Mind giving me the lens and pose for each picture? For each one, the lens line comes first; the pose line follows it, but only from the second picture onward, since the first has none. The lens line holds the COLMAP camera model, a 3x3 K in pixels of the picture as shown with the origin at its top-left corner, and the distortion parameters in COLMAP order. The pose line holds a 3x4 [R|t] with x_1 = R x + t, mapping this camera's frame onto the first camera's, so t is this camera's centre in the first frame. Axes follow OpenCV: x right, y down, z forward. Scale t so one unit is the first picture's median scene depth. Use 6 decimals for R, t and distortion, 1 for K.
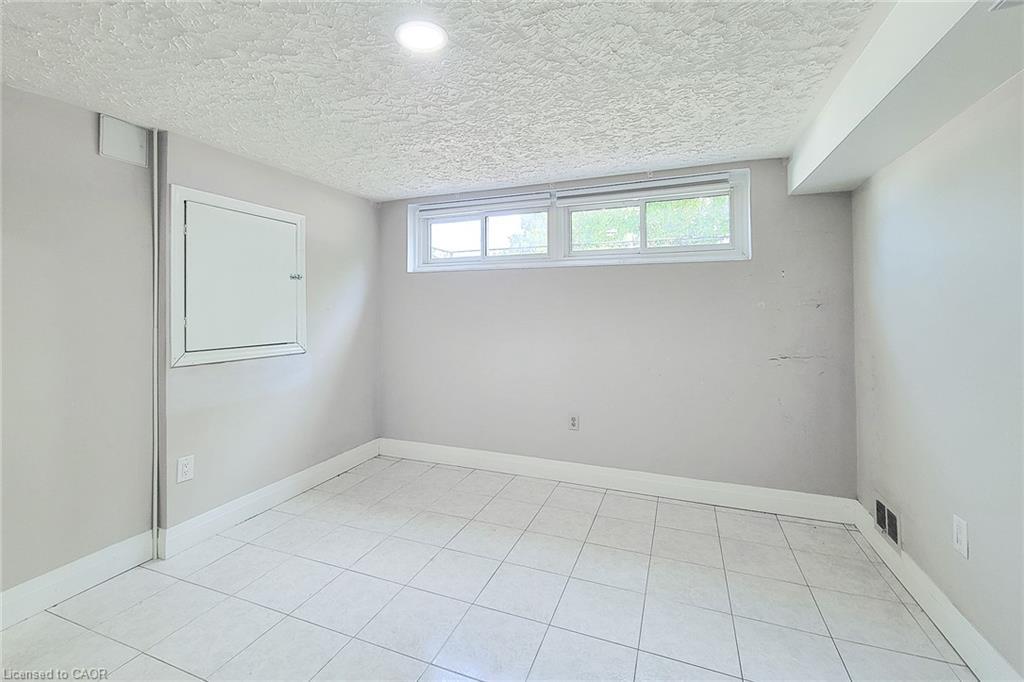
lens RADIAL K [[442.7, 0, 512.4], [0, 442.7, 310.8], [0, 0, 1]] dist [-0.001135, 0.000022]
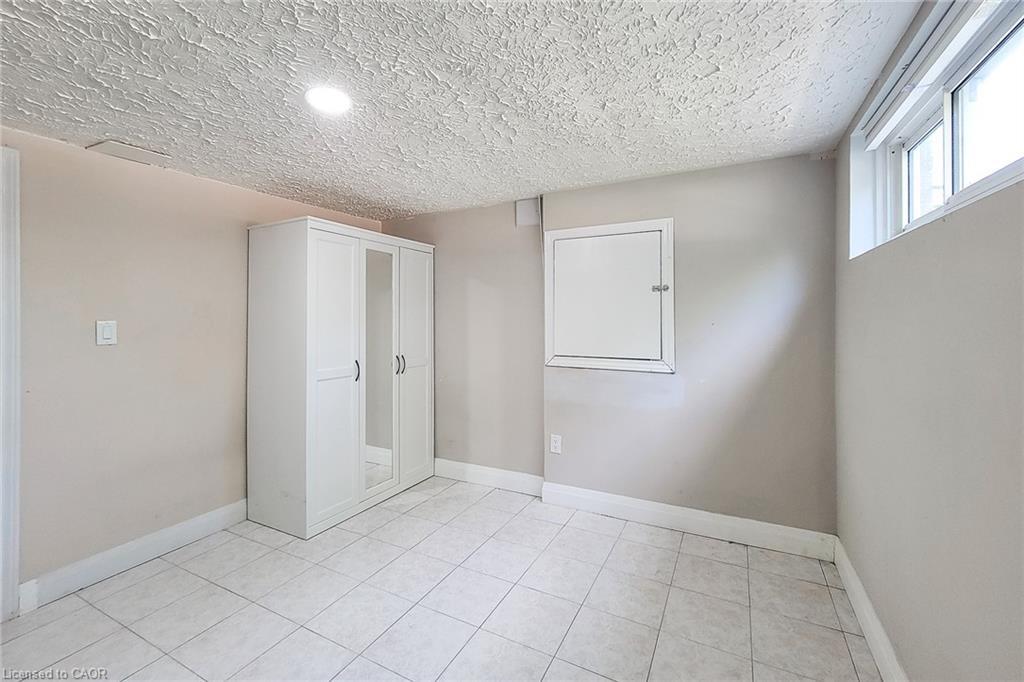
lens RADIAL K [[442.7, 0, 512.4], [0, 442.7, 310.8], [0, 0, 1]] dist [-0.001135, 0.000022]
pose [[-0.117386, 0.003794, -0.993079, 0.502082], [0.009303, 0.999953, 0.002721, -0.039260], [0.993043, -0.008919, -0.117416, 0.883908]]
